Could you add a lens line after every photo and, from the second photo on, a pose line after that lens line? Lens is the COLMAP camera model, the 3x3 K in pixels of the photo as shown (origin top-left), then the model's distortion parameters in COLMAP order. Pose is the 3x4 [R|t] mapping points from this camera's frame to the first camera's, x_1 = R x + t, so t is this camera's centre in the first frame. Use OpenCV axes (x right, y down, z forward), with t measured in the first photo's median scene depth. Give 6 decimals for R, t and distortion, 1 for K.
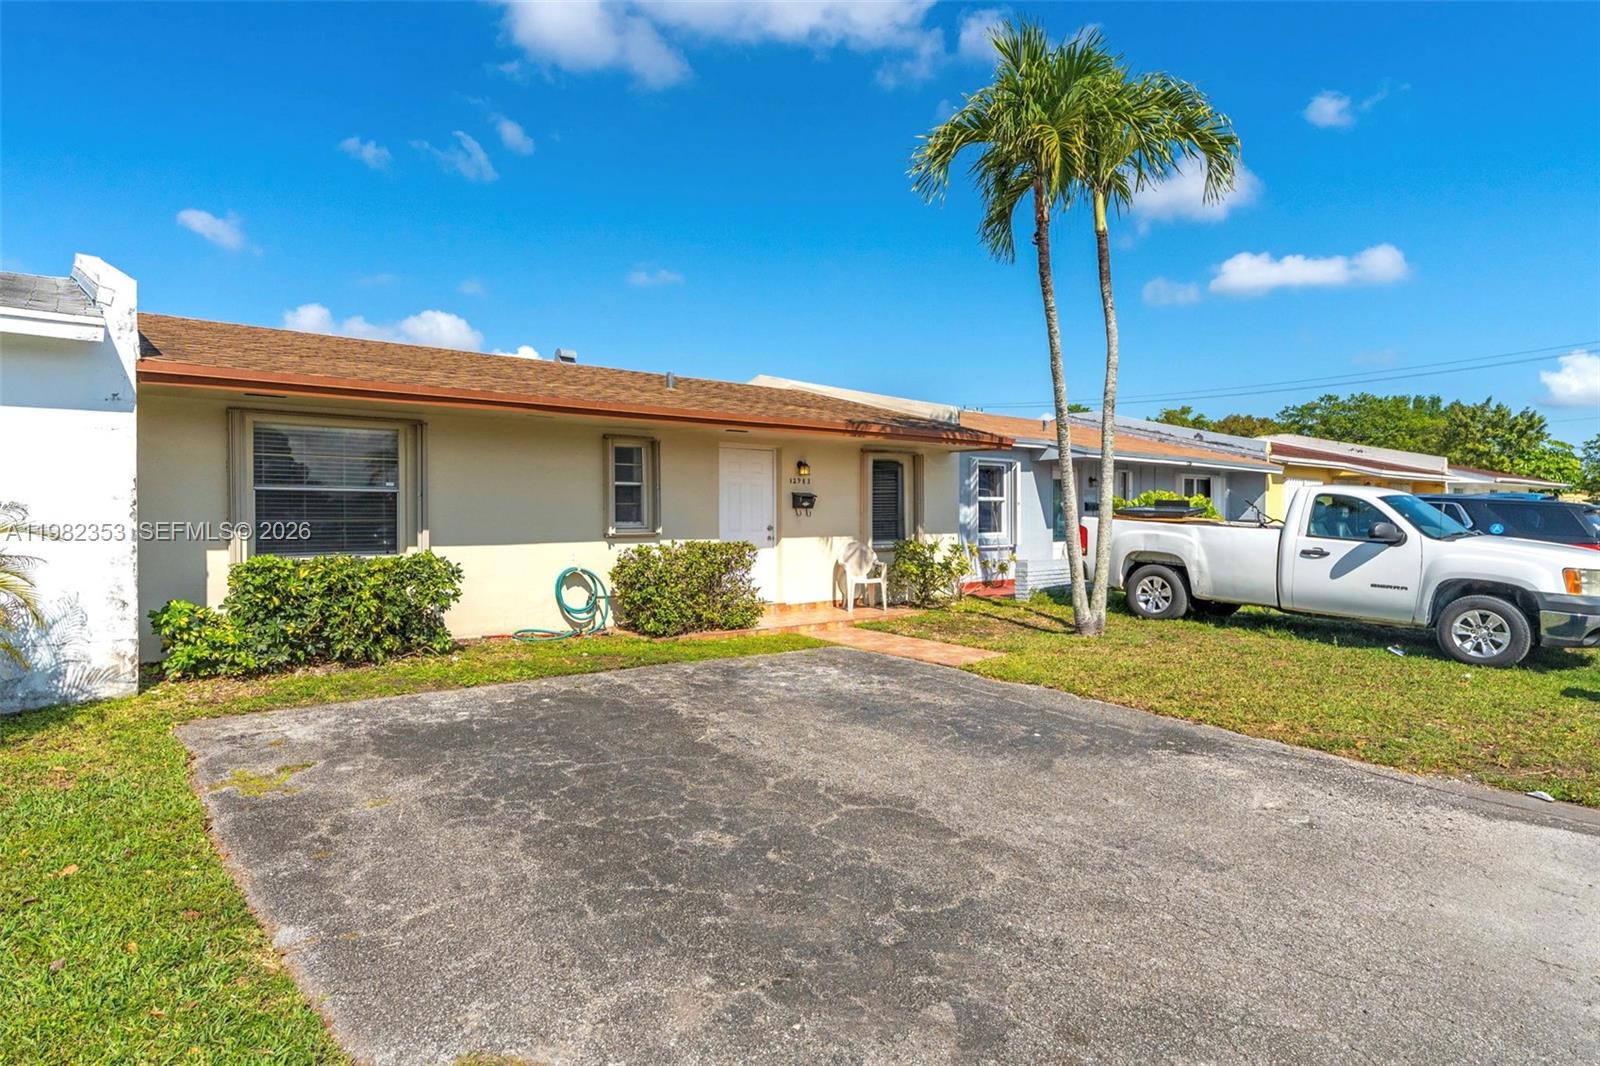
lens RADIAL K [[896.0, 0, 802.9], [0, 896.0, 524.5], [0, 0, 1]] dist [-0.002452, -0.000055]
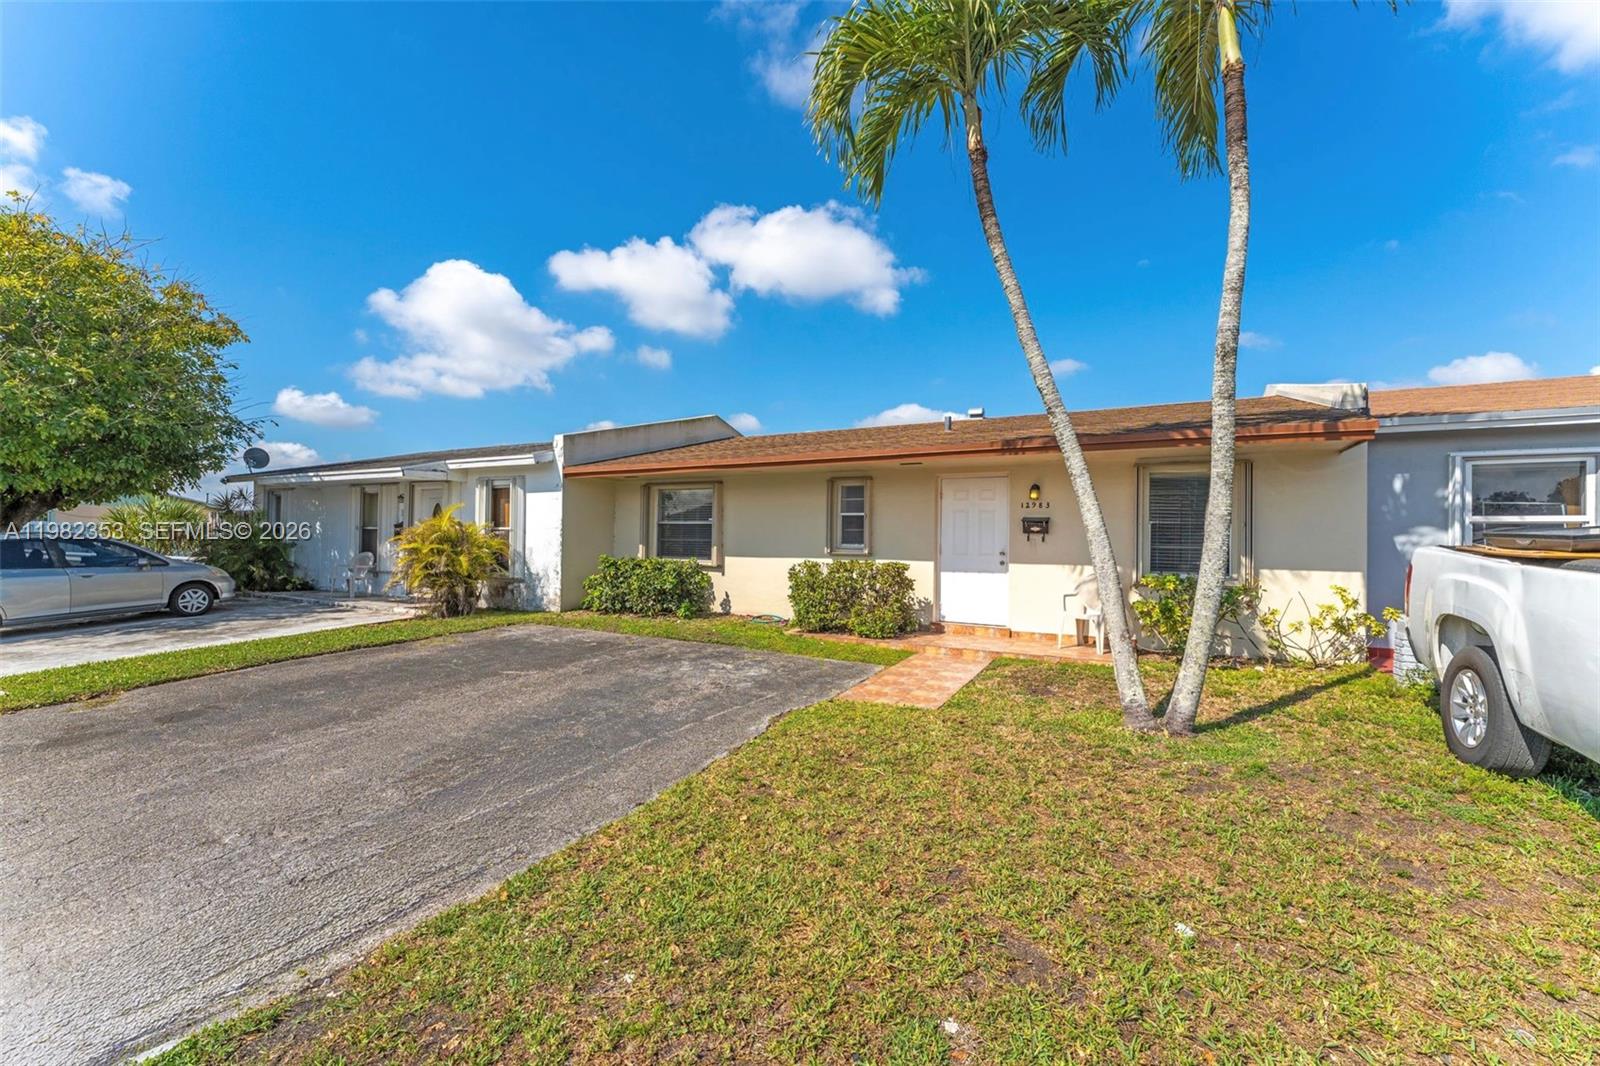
lens RADIAL K [[648.4, 0, 800.0], [0, 648.4, 533.0], [0, 0, 1]] dist [-0.005787, -0.000230]
pose [[0.360964, -0.007866, -0.932546, 0.656481], [-0.023437, 0.999572, -0.017503, -0.000578], [0.932285, 0.028174, 0.360625, 0.604261]]
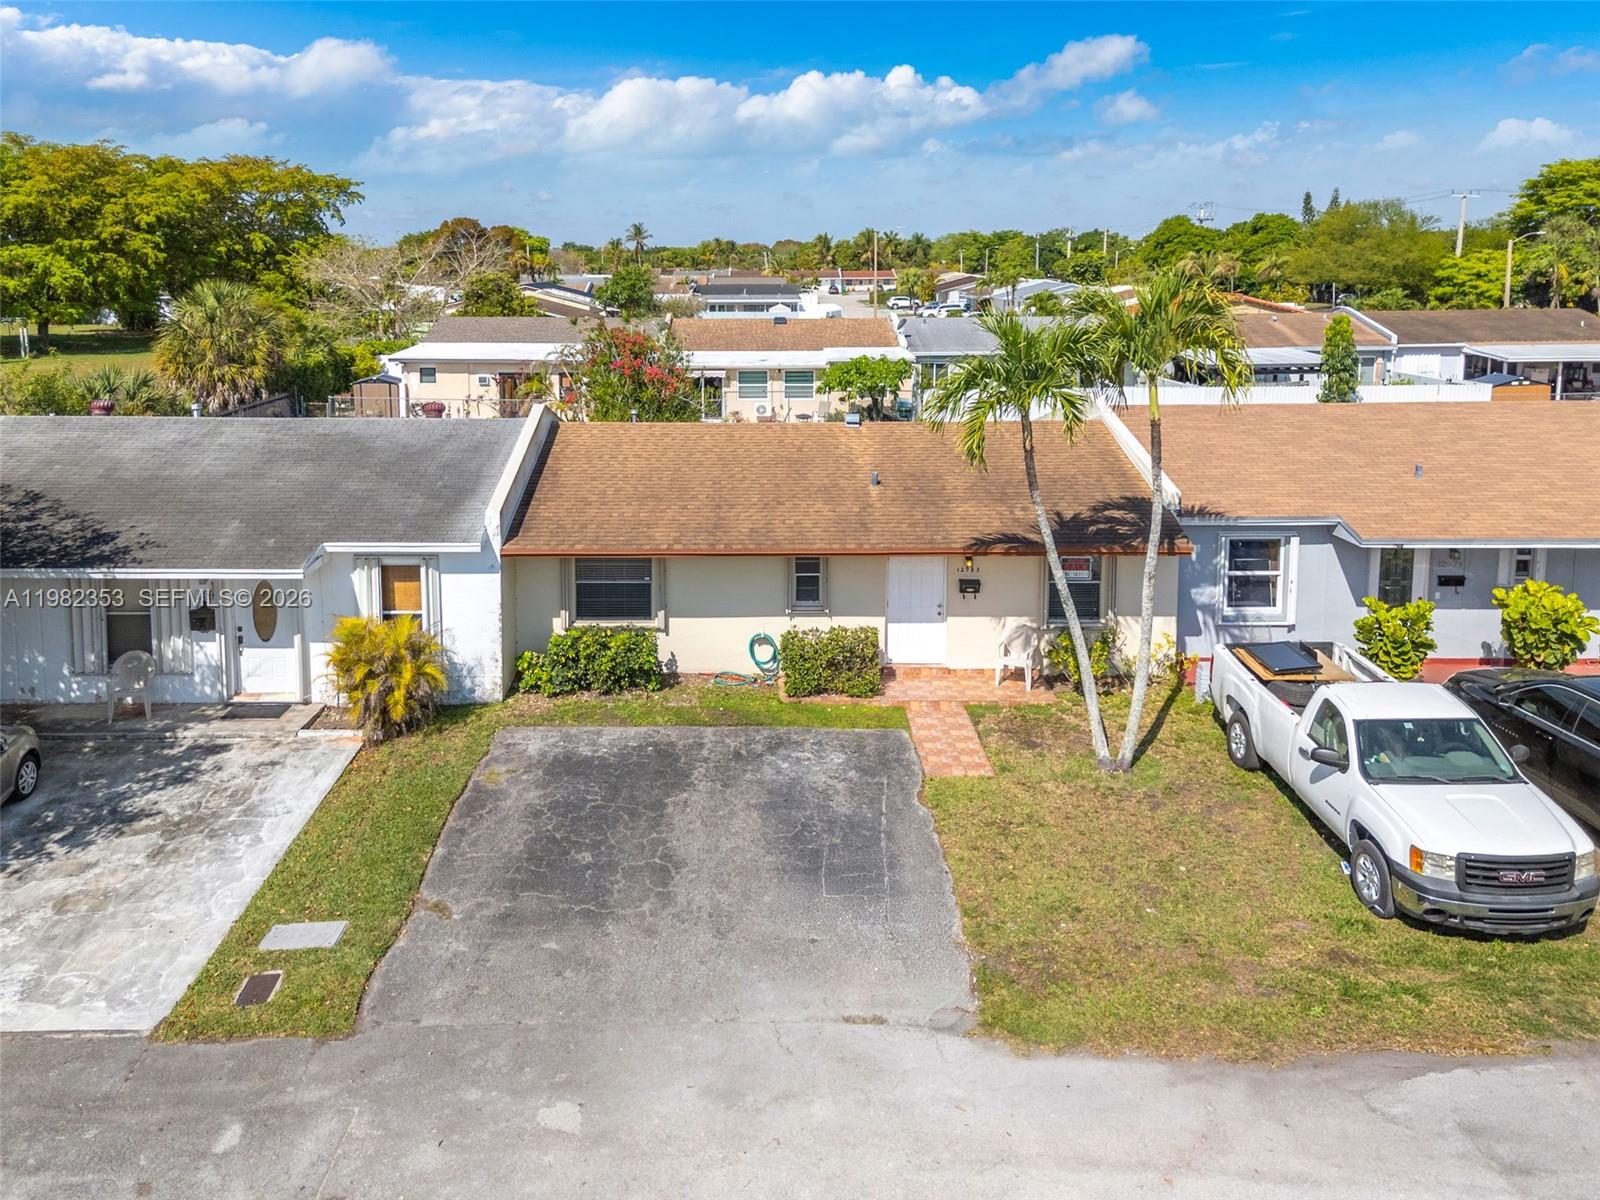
lens RADIAL K [[1250.3, 0, 760.0], [0, 1250.3, 428.0], [0, 0, 1]] dist [0.092405, -0.095833]
pose [[0.761510, 0.088099, -0.642138, 0.994733], [-0.006596, 0.991722, 0.128238, -0.528739], [0.648120, -0.093419, 0.755787, -0.505728]]
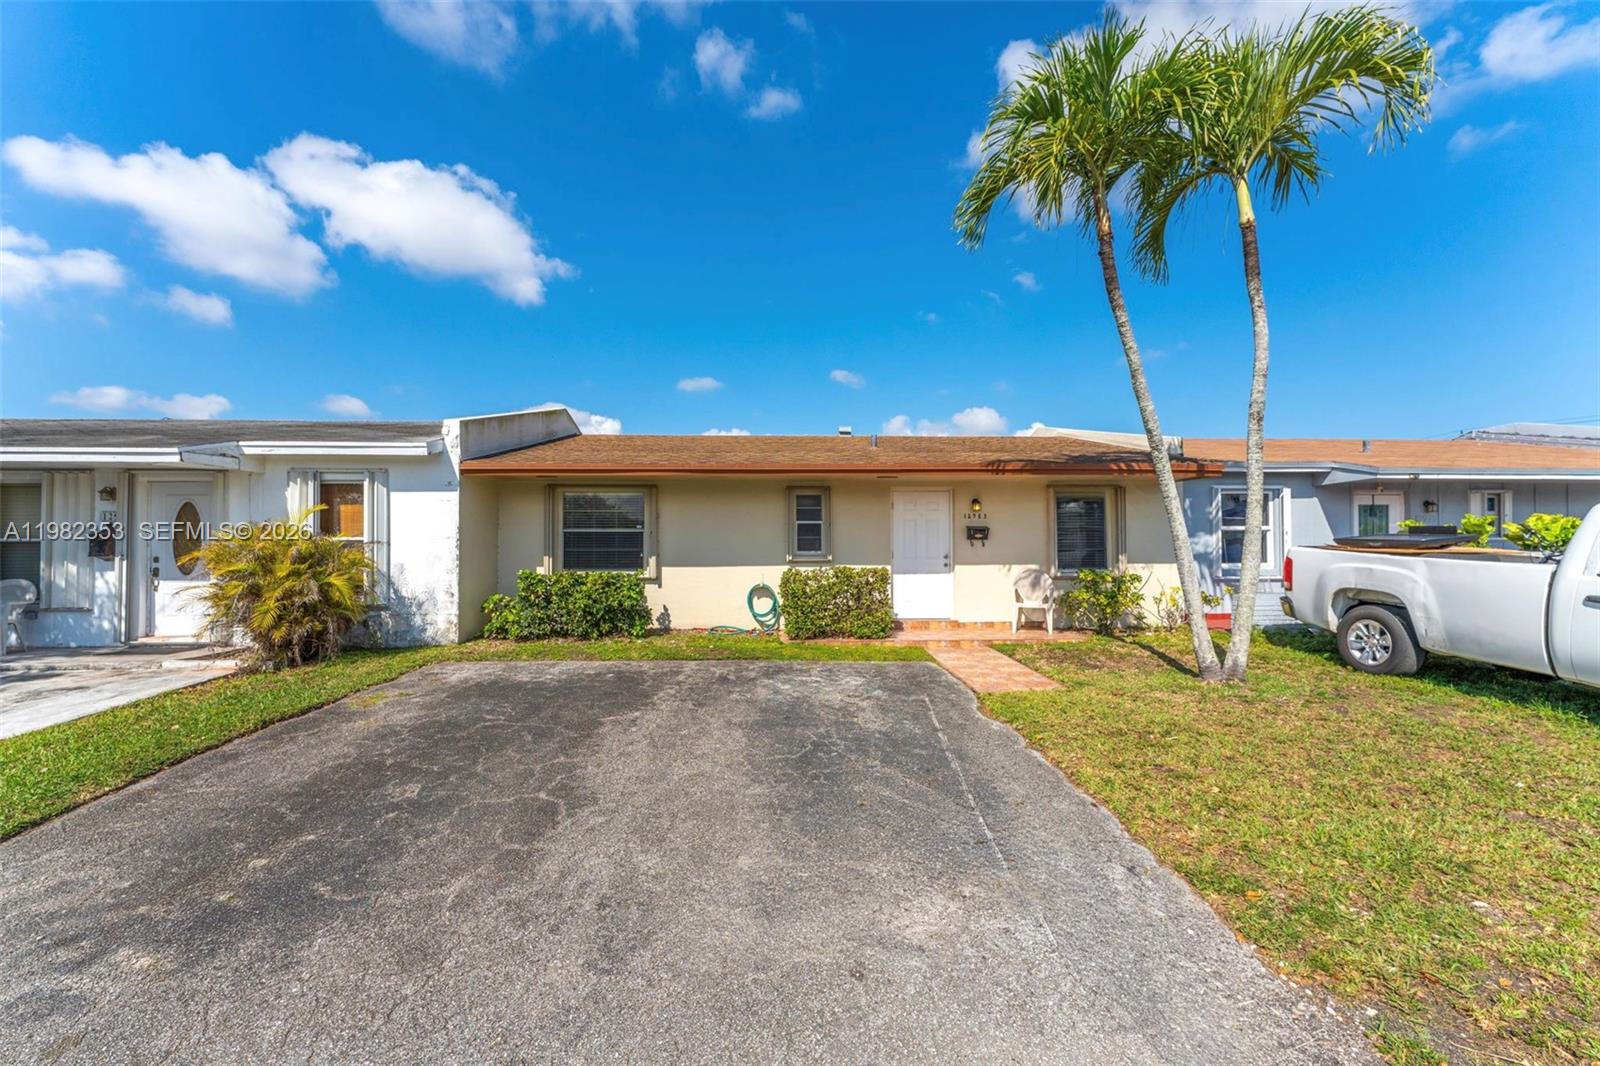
lens RADIAL K [[637.5, 0, 799.4], [0, 637.5, 537.7], [0, 0, 1]] dist [-0.000813, 0.000273]
pose [[0.786428, -0.010162, -0.617599, 0.385079], [-0.003922, 0.999762, -0.021444, -0.002513], [0.617670, 0.019286, 0.786201, 0.250319]]
